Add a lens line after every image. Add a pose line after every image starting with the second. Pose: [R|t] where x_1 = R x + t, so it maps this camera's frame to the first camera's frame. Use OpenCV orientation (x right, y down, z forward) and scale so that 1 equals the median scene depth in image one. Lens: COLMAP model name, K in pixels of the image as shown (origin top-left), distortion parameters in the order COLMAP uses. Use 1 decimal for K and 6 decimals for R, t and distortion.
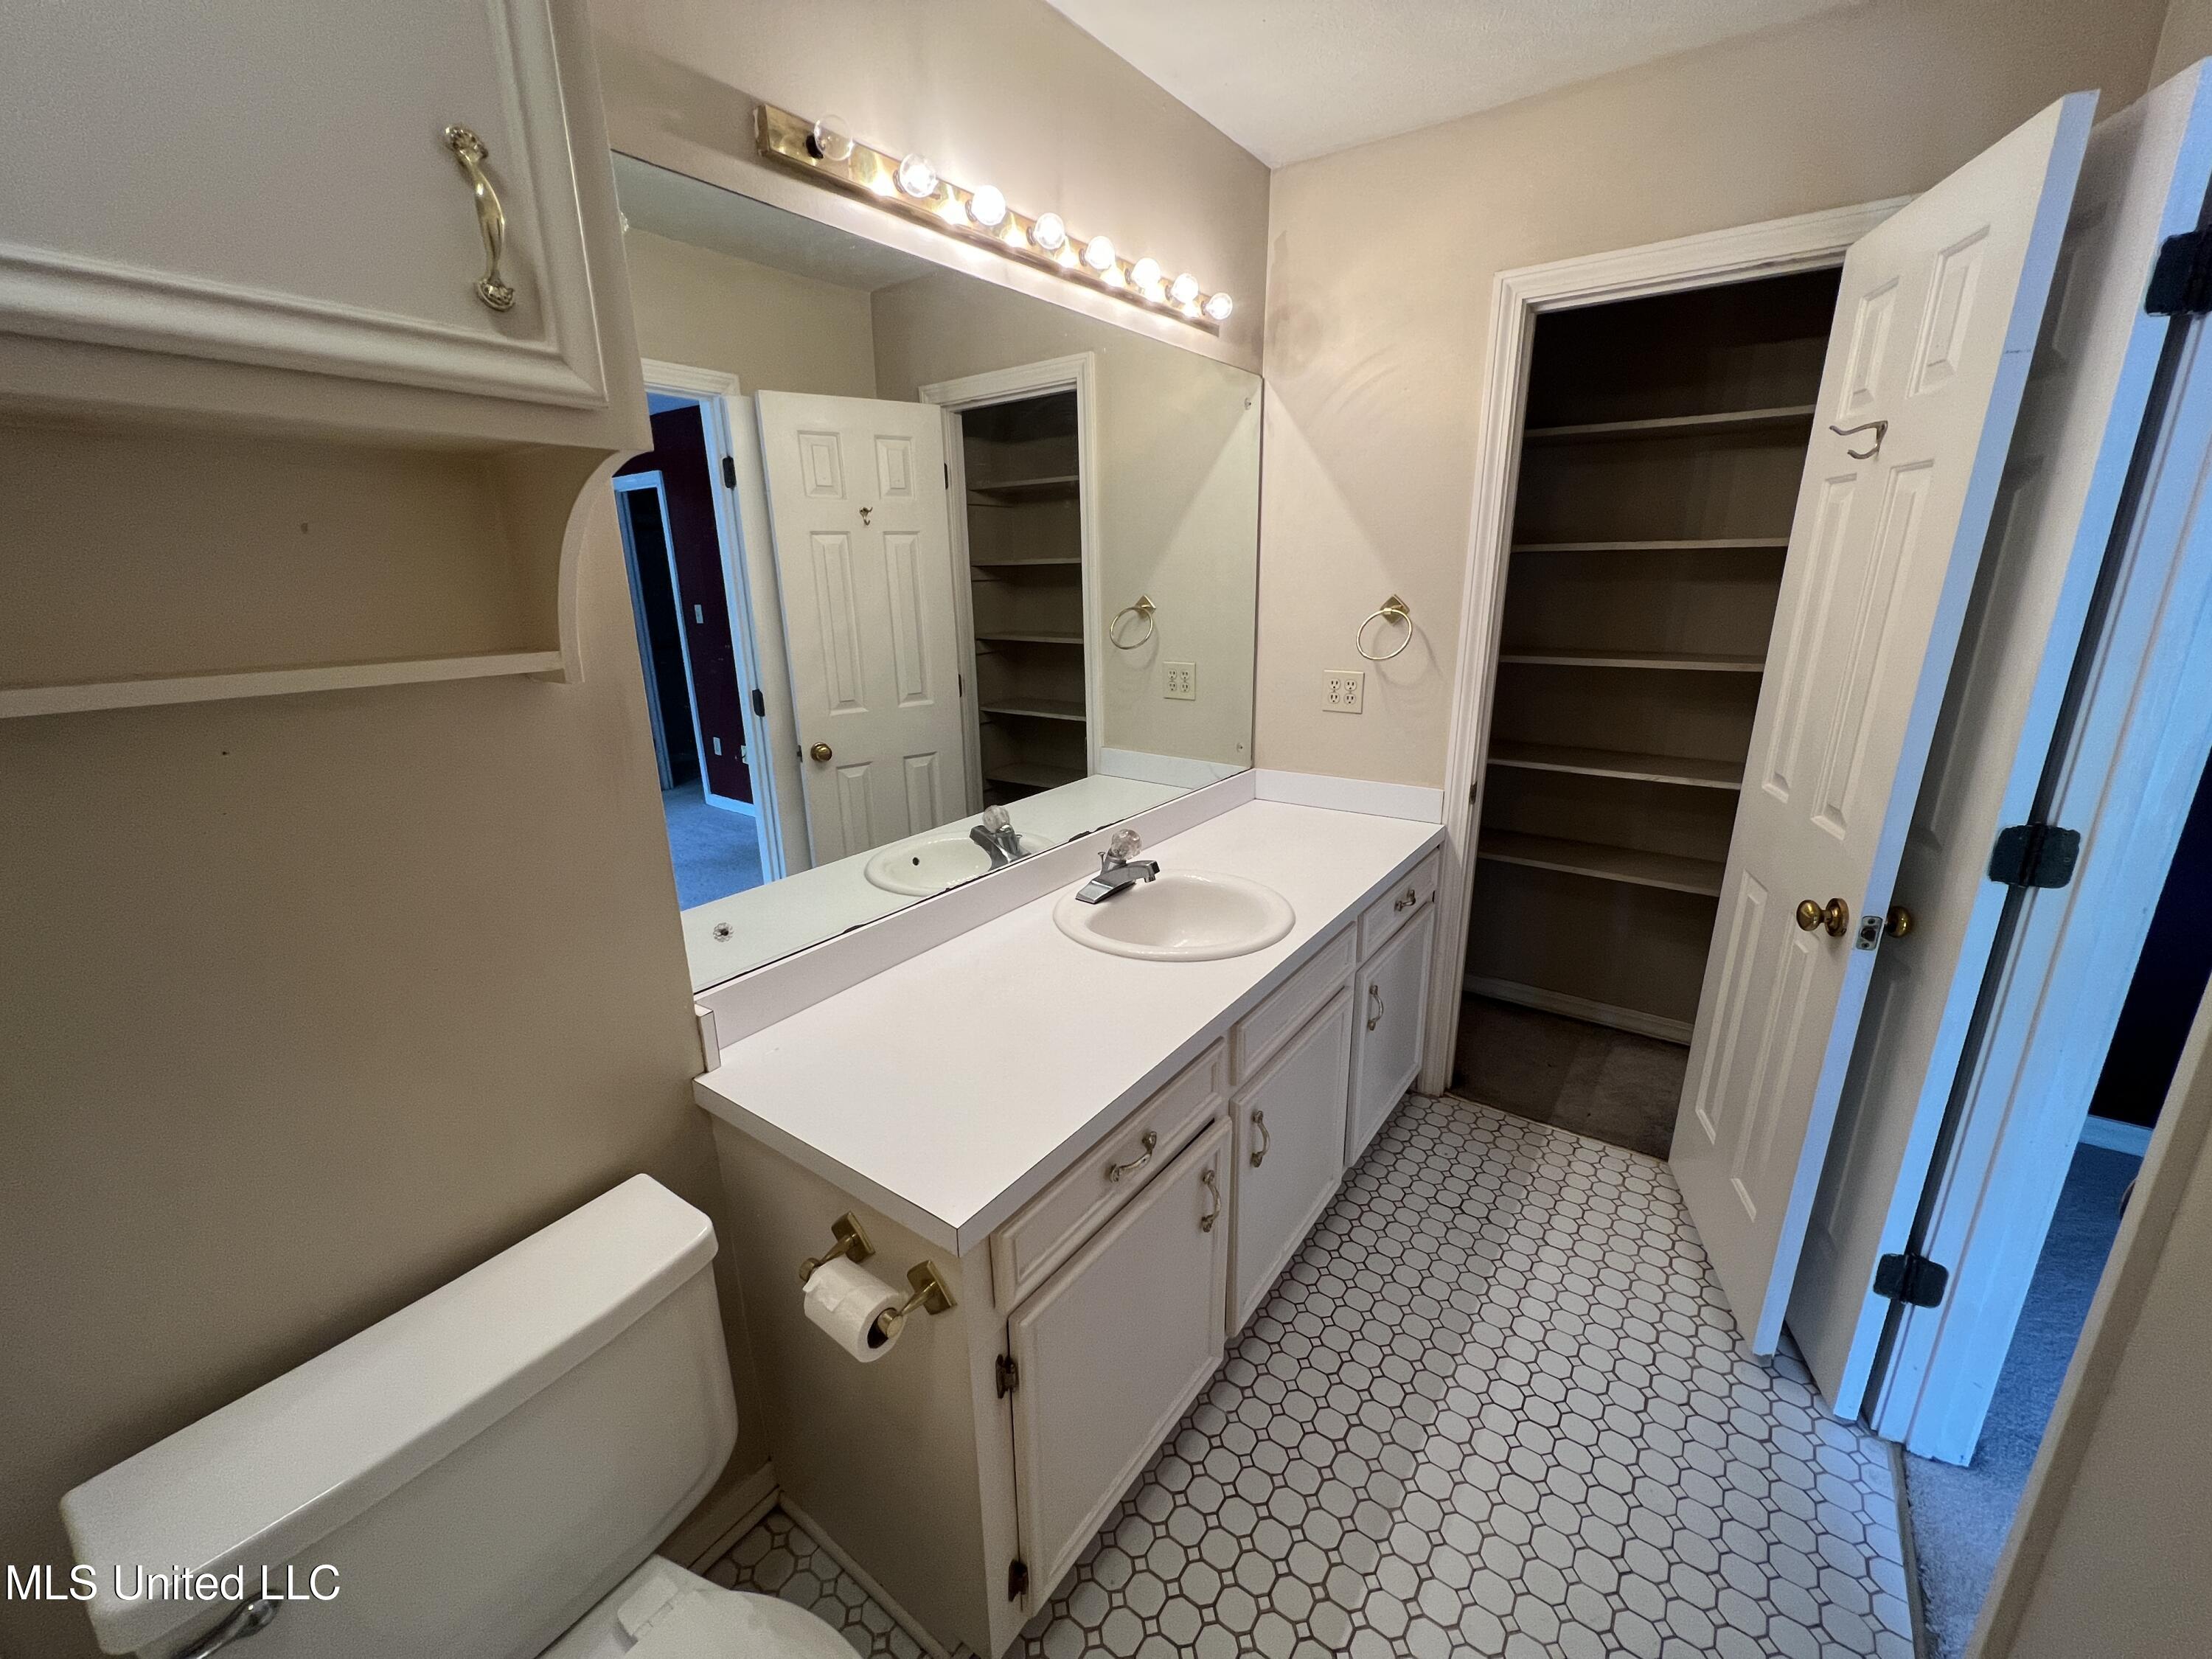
lens RADIAL K [[887.9, 0, 1107.5], [0, 887.9, 834.1], [0, 0, 1]] dist [-0.001323, -0.000128]
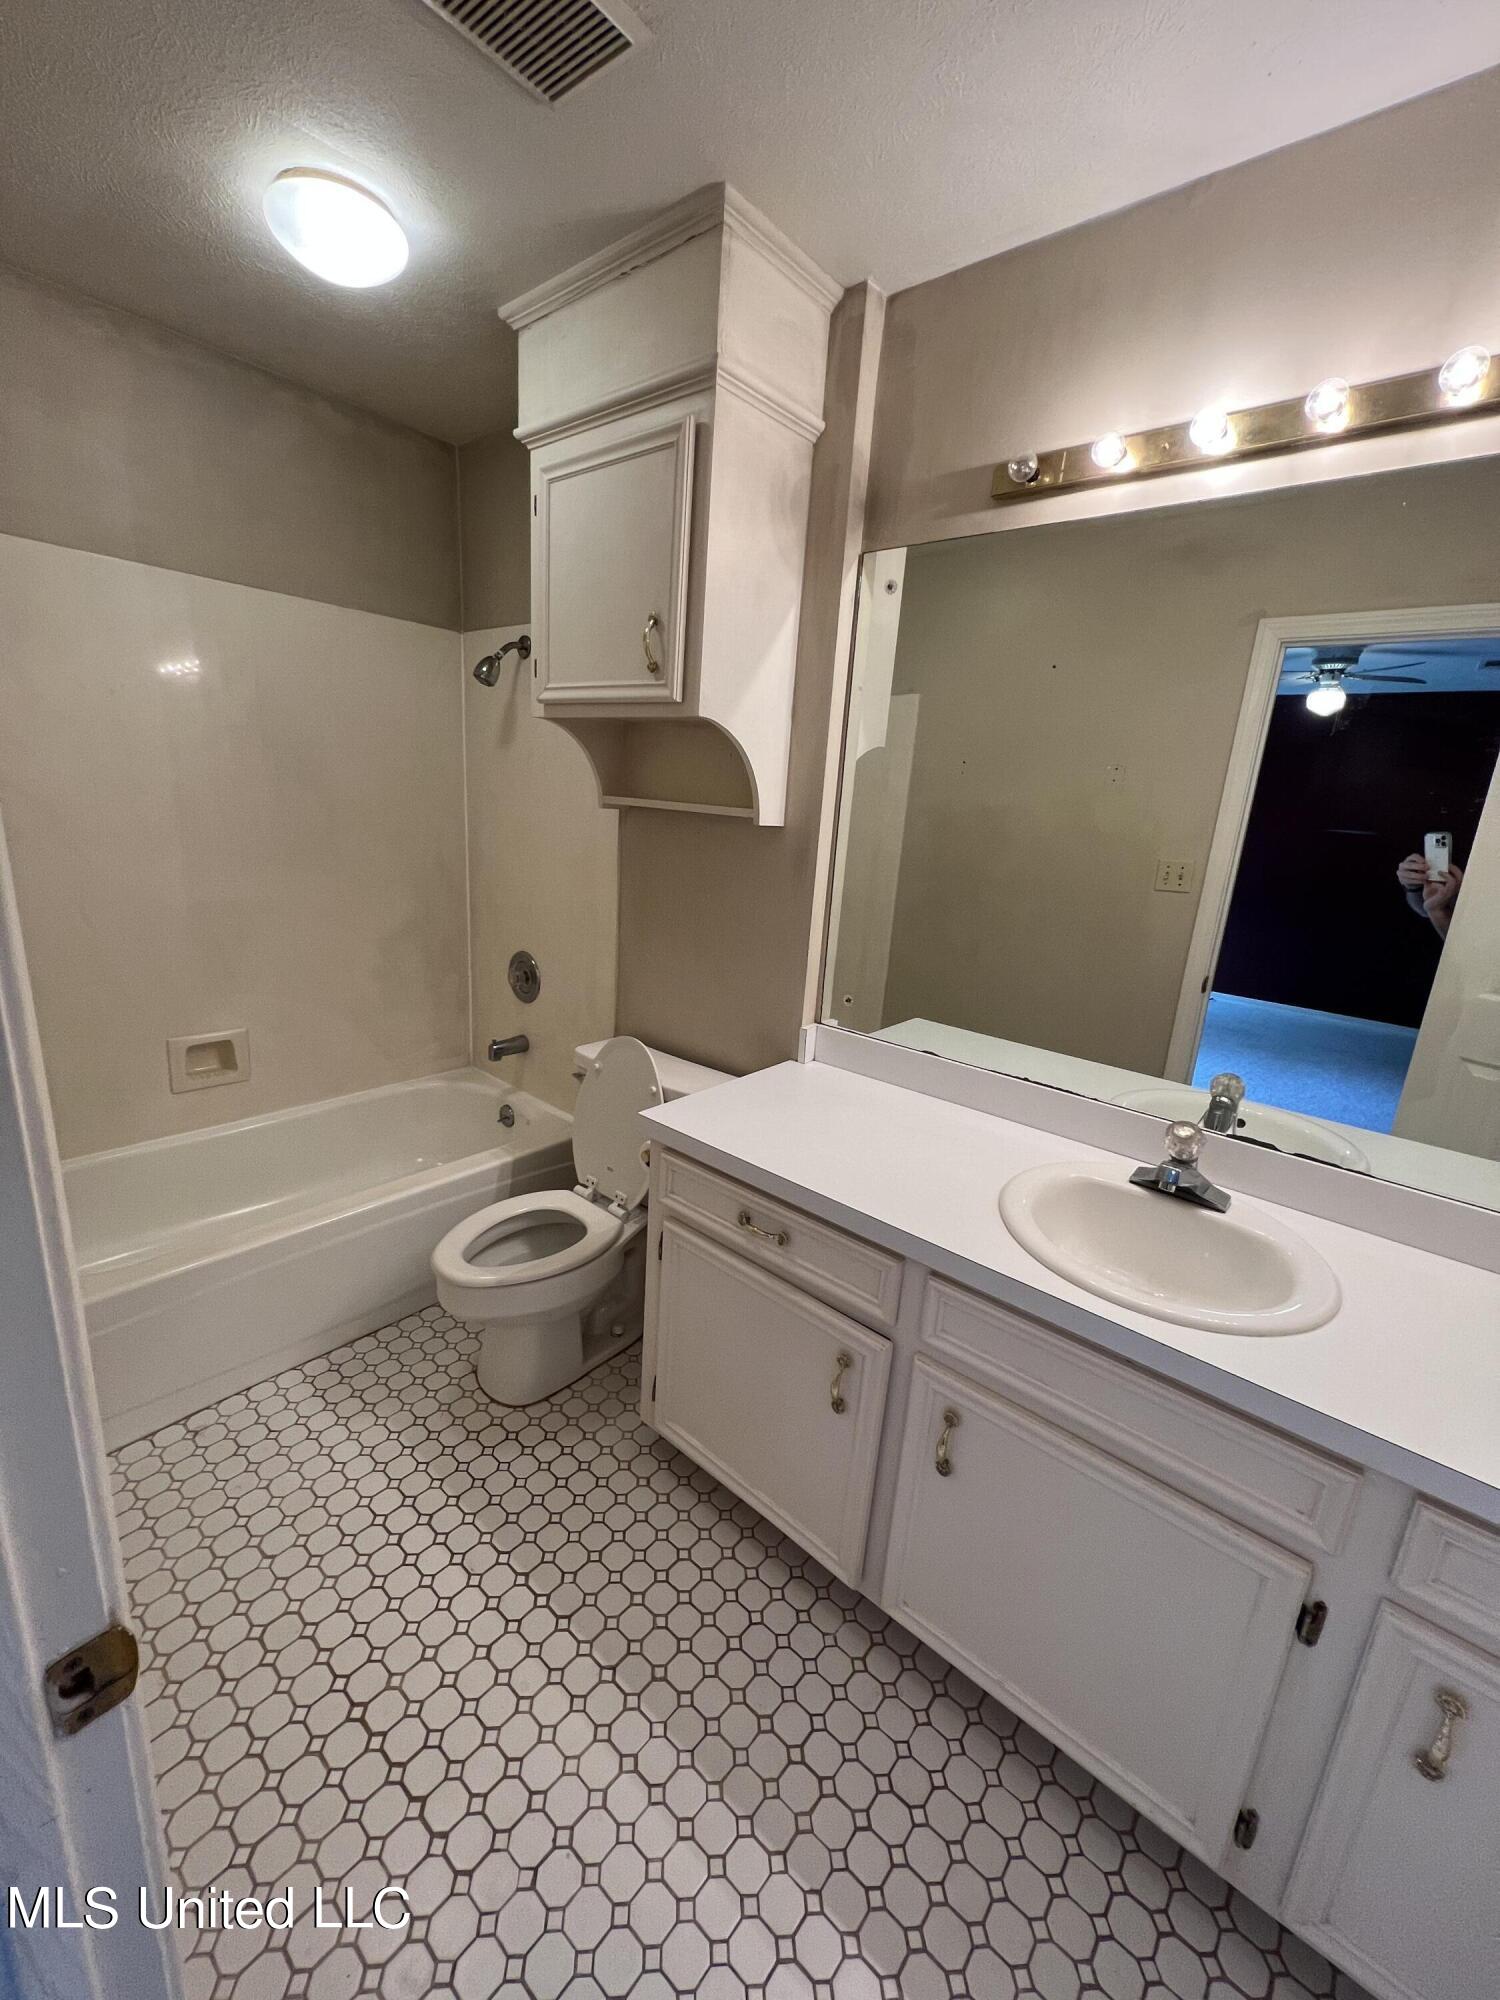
lens RADIAL K [[802.8, 0, 750.0], [0, 802.8, 1000.0], [0, 0, 1]] dist [-0.001323, -0.000128]
pose [[-0.079056, 0.264484, -0.961144, 0.919540], [-0.344706, 0.897433, 0.275304, -0.214822], [0.935376, 0.353076, 0.020222, 0.736751]]
